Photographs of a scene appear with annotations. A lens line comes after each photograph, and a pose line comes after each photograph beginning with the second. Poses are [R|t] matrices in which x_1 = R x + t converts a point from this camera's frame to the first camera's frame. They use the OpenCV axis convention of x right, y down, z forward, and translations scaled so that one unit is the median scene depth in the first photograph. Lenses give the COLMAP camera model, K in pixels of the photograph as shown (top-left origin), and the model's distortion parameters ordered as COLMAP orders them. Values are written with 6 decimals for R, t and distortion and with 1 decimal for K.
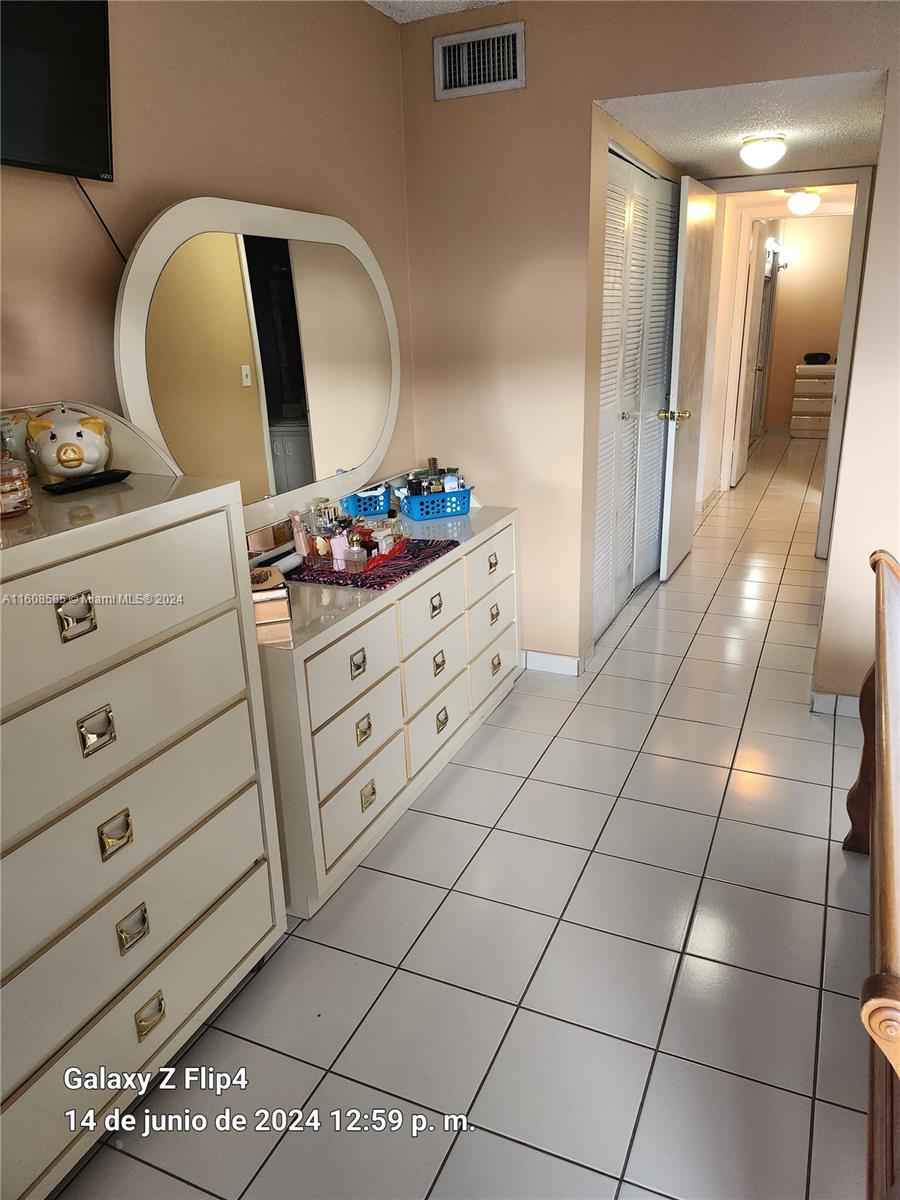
lens RADIAL K [[844.1, 0, 453.5], [0, 844.1, 596.8], [0, 0, 1]] dist [0.068819, -0.070498]
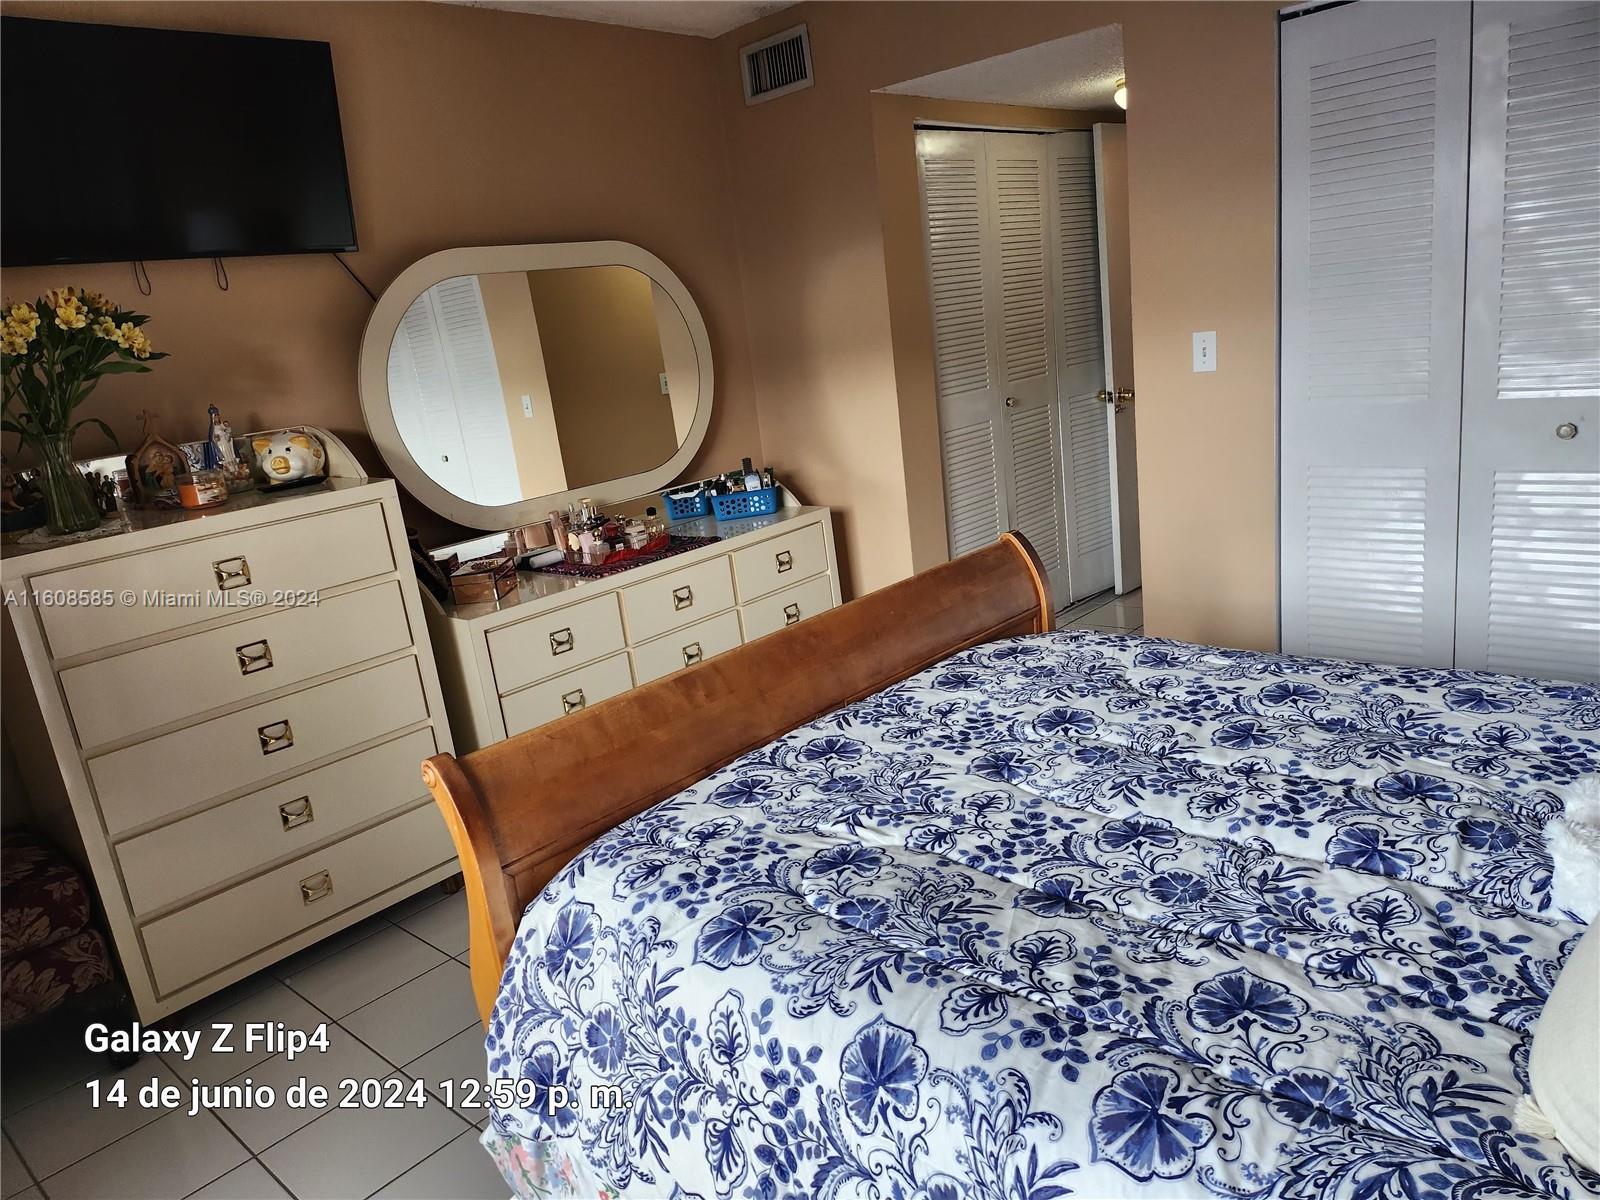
lens RADIAL K [[1125.5, 0, 800.0], [0, 1125.5, 606.7], [0, 0, 1]] dist [0.068819, -0.070498]
pose [[0.943850, -0.004178, -0.330347, 0.496854], [-0.010625, 0.999019, -0.042993, 0.069005], [0.330202, 0.044089, 0.942880, -0.226295]]
